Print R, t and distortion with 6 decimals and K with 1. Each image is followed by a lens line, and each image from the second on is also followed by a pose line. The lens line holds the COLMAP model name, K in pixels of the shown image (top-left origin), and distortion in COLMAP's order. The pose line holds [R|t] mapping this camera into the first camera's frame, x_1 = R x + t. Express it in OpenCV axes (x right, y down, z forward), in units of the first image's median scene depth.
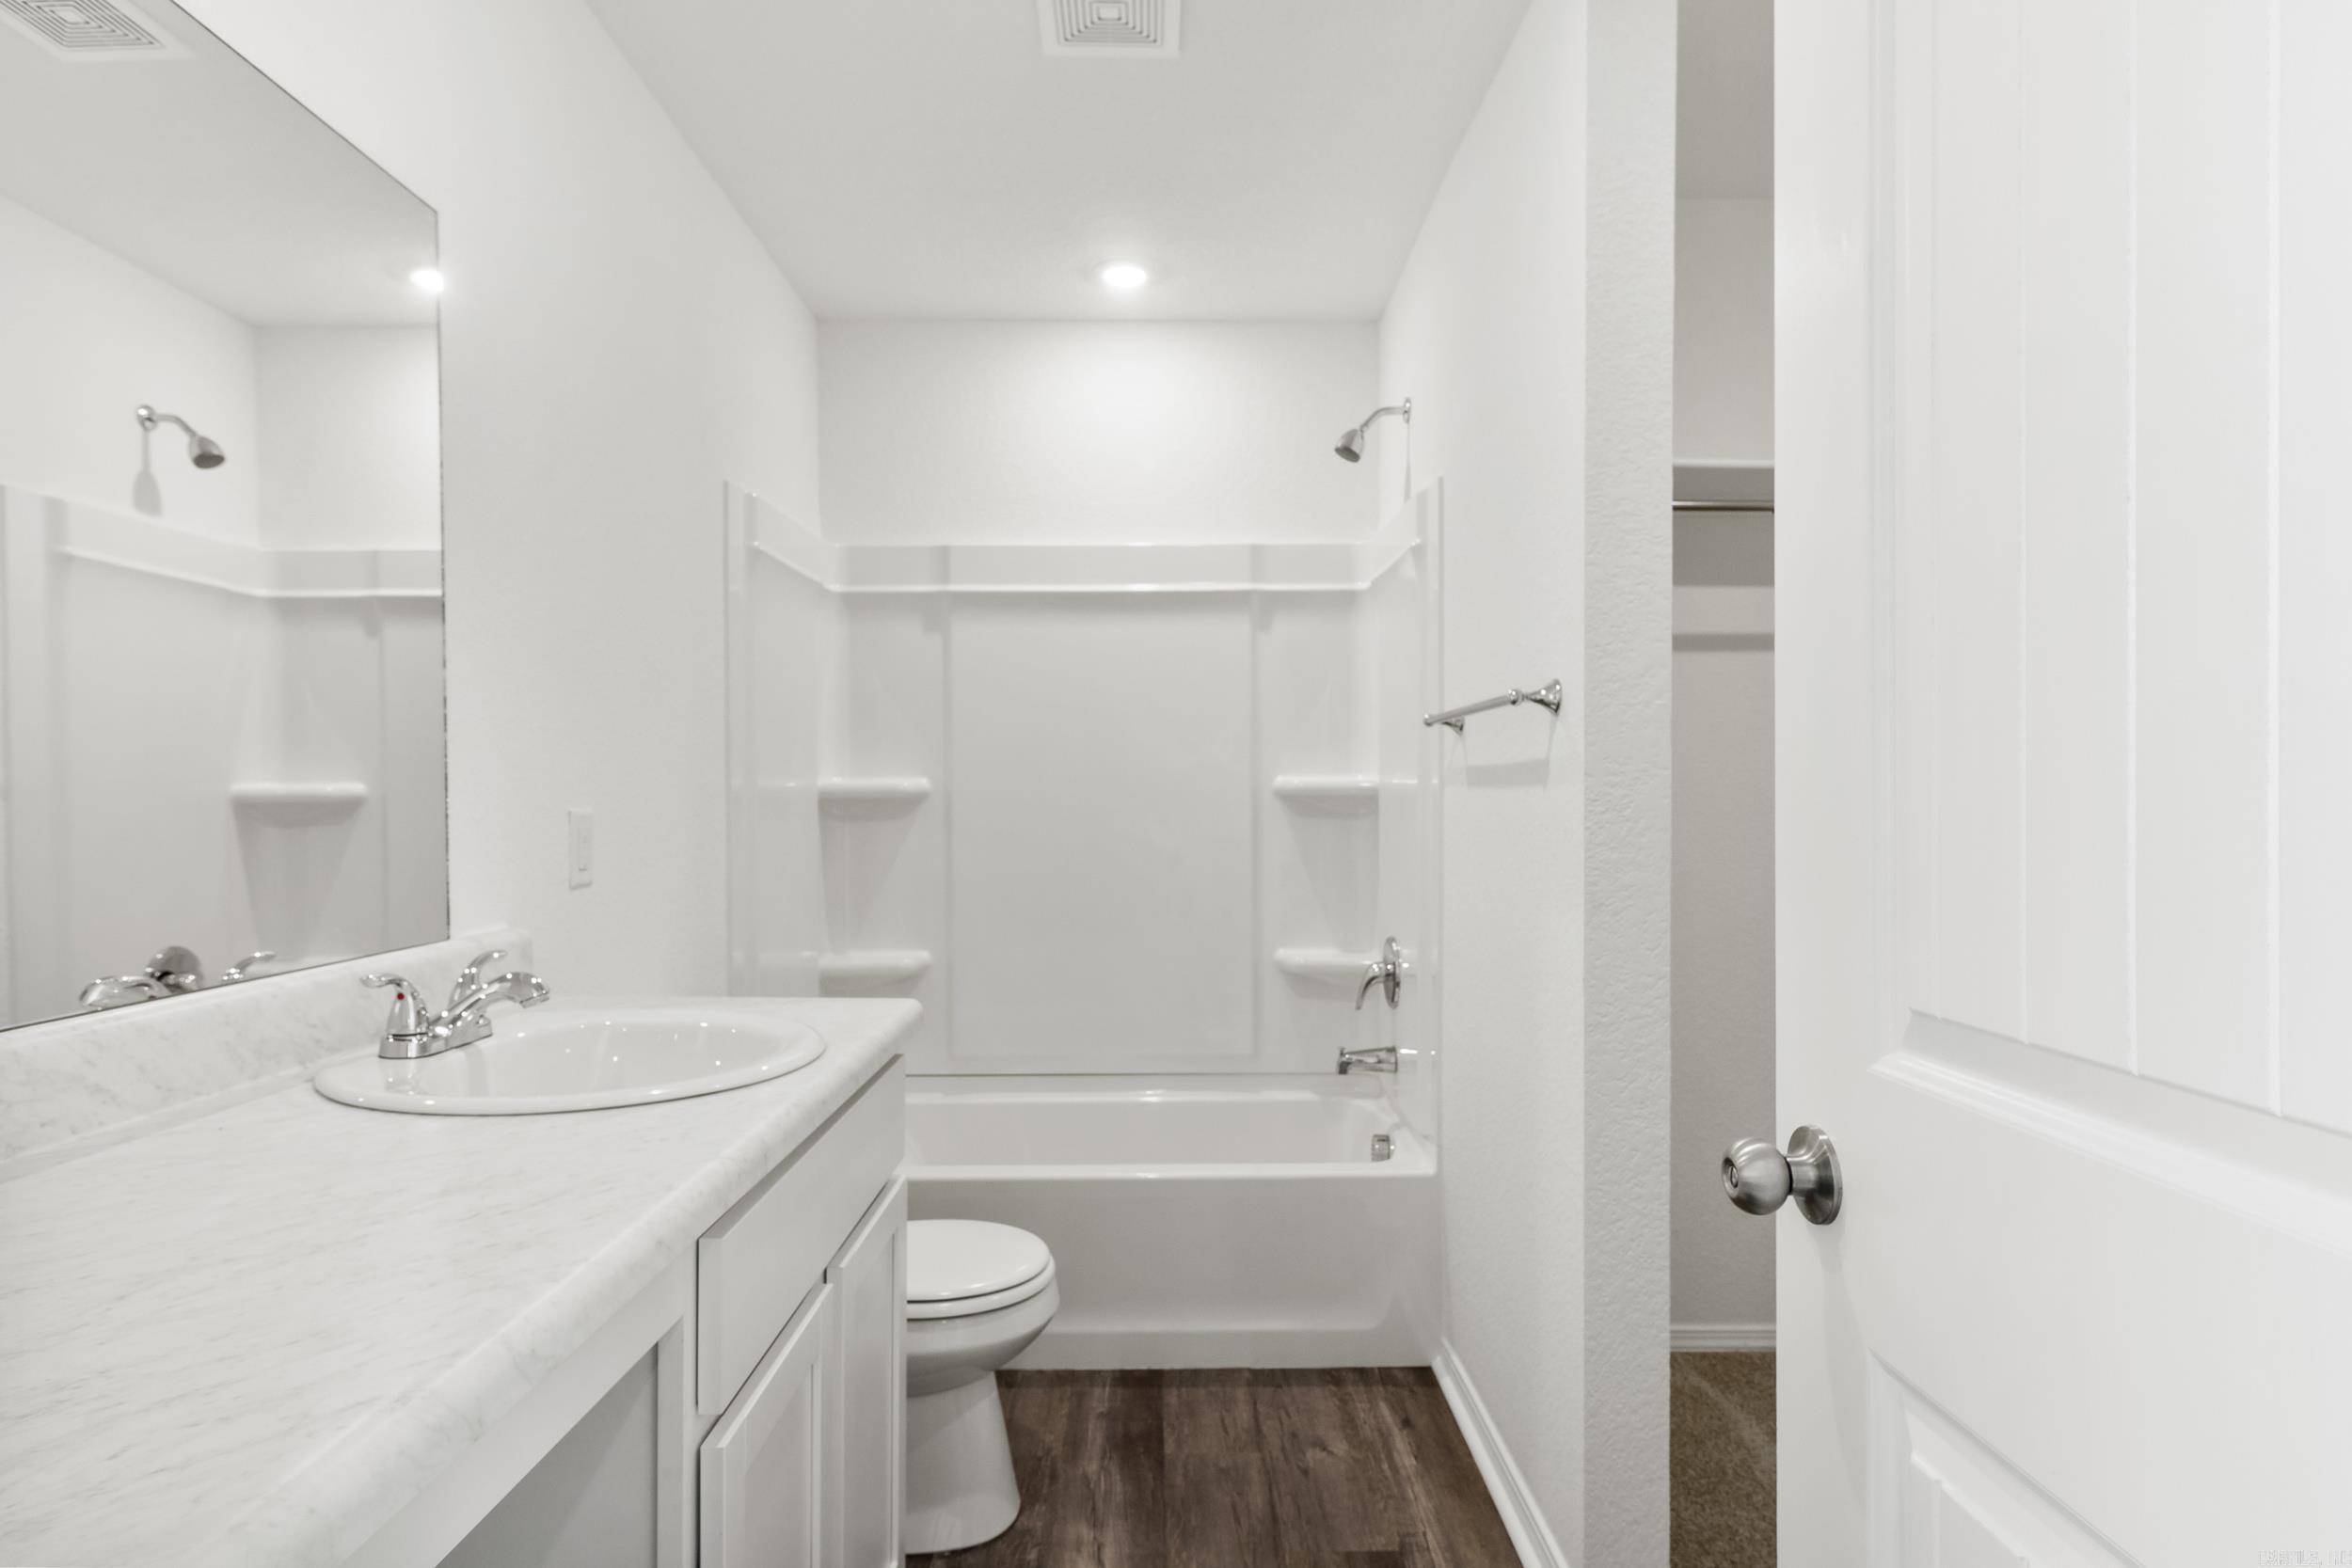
lens RADIAL K [[1269.0, 0, 1191.1], [0, 1269.0, 798.7], [0, 0, 1]] dist [0.001608, -0.000778]
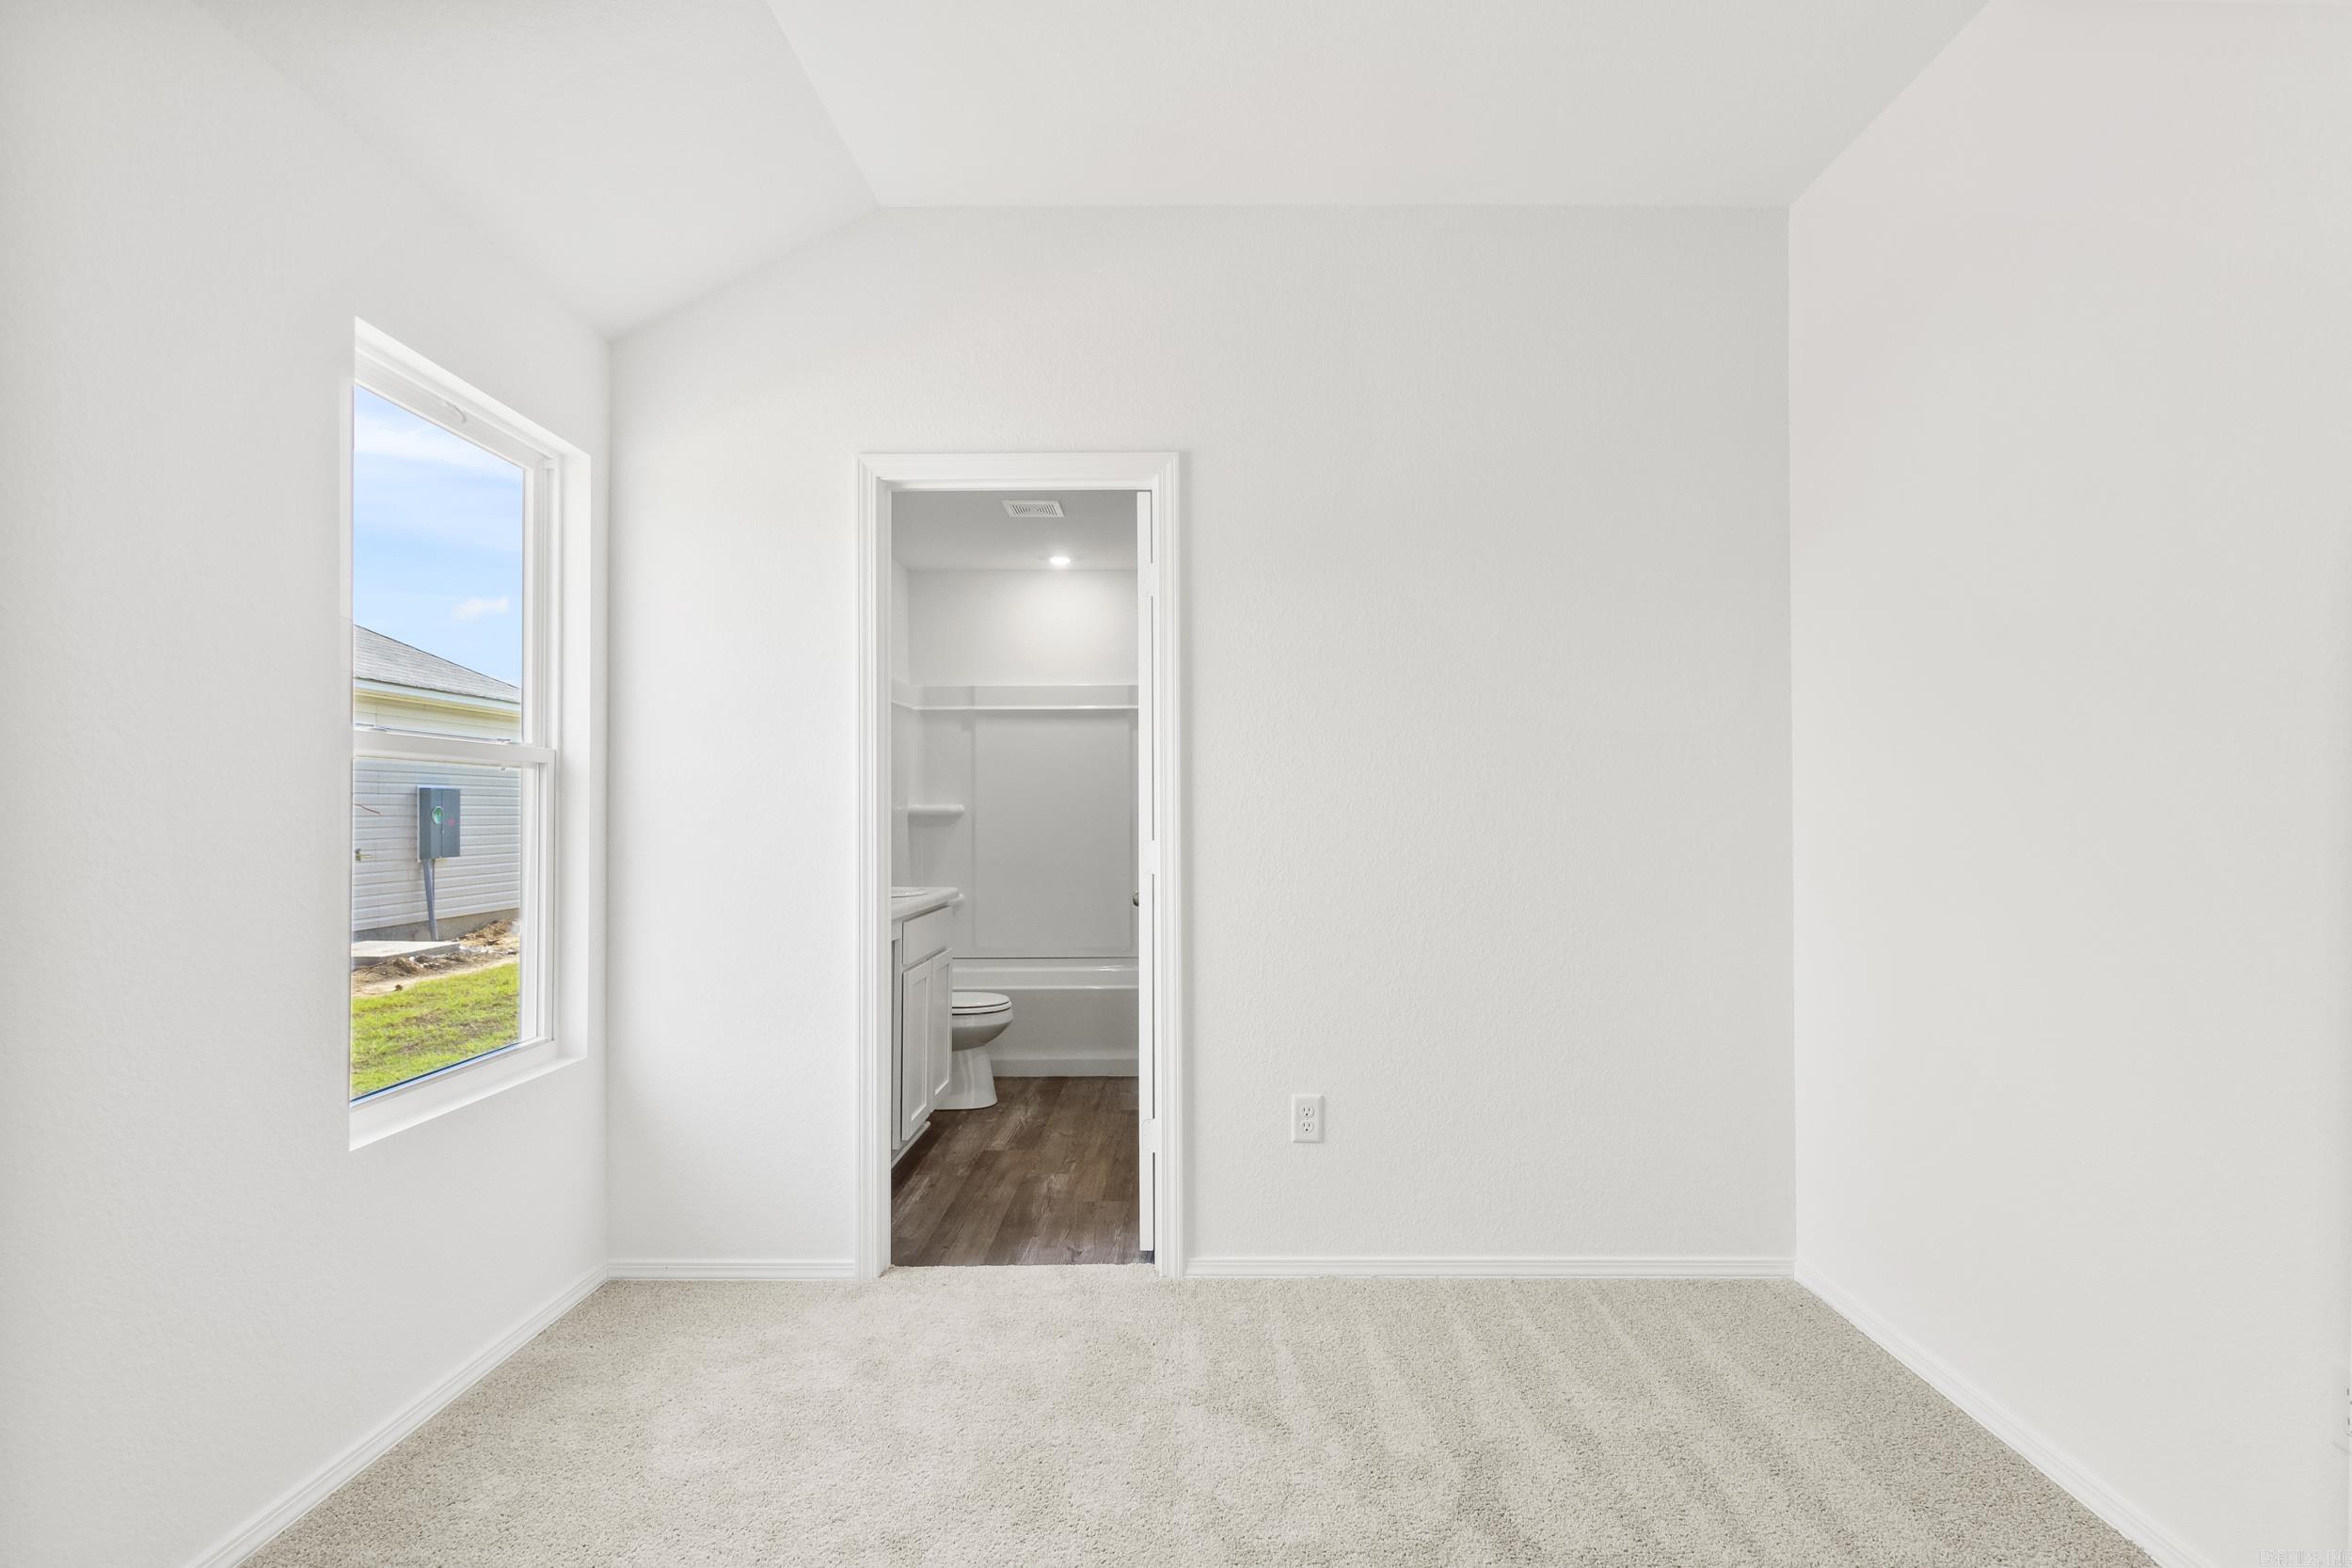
lens RADIAL K [[1269.0, 0, 1191.1], [0, 1269.0, 798.7], [0, 0, 1]] dist [0.001608, -0.000778]
pose [[0.999479, 0.001555, -0.032250, 0.206617], [-0.001920, 0.999934, -0.011292, -0.004528], [0.032230, 0.011348, 0.999416, -0.942791]]
